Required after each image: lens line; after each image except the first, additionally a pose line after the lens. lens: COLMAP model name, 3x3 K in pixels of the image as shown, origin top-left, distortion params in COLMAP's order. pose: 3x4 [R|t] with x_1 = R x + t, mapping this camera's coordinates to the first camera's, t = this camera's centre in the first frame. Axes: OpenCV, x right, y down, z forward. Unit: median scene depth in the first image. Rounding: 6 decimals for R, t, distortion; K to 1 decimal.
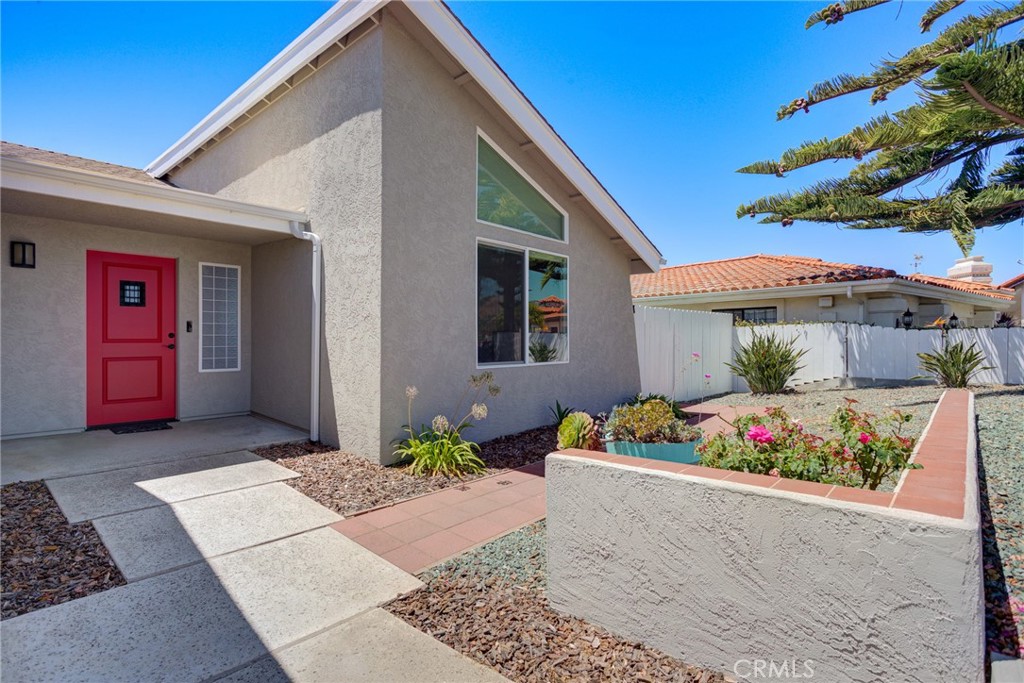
lens RADIAL K [[501.5, 0, 512.0], [0, 501.5, 341.5], [0, 0, 1]] dist [-0.015675, 0.006315]
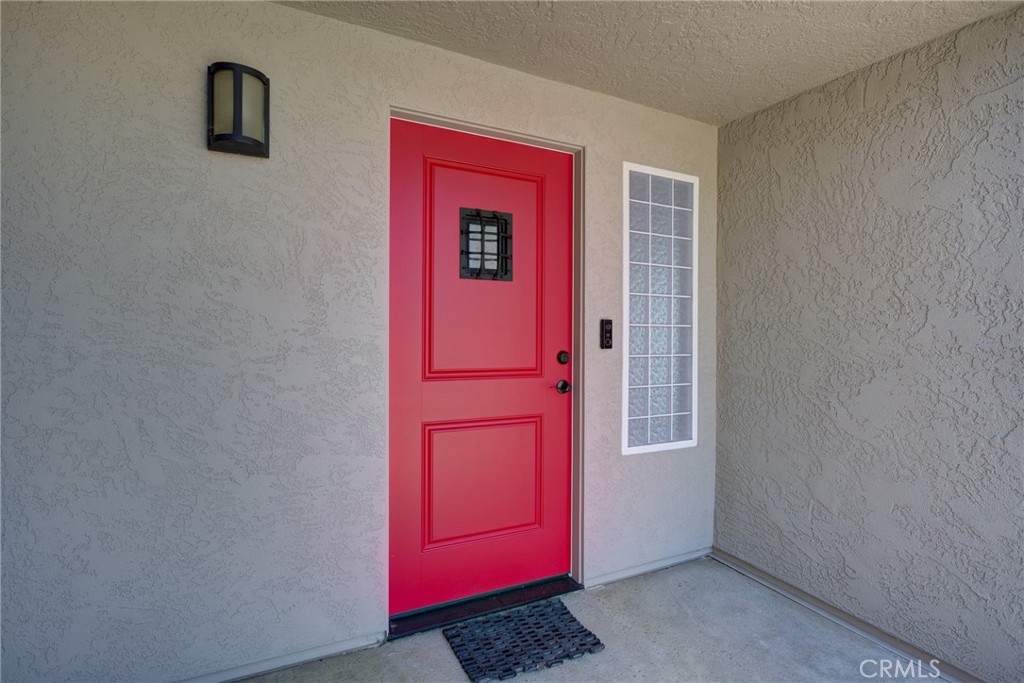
lens RADIAL K [[501.5, 0, 512.0], [0, 501.5, 341.5], [0, 0, 1]] dist [-0.015675, 0.006315]
pose [[0.929866, 0.002827, -0.367887, -0.606443], [-0.004454, 0.999984, -0.003572, -0.023928], [0.367871, 0.004960, 0.929864, 0.662190]]
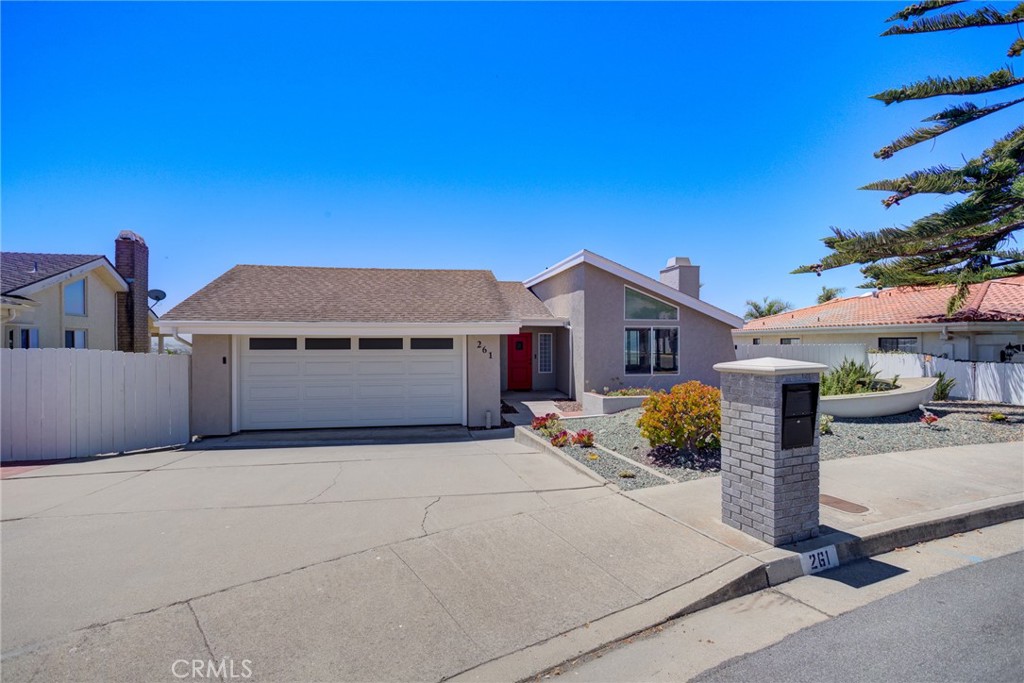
lens RADIAL K [[484.6, 0, 509.2], [0, 484.6, 338.7], [0, 0, 1]] dist [0.002221, 0.001334]
pose [[0.785179, -0.005939, -0.619240, 0.978051], [-0.001614, 0.999931, -0.011637, -0.103583], [0.619267, 0.010136, 0.785115, -1.305284]]
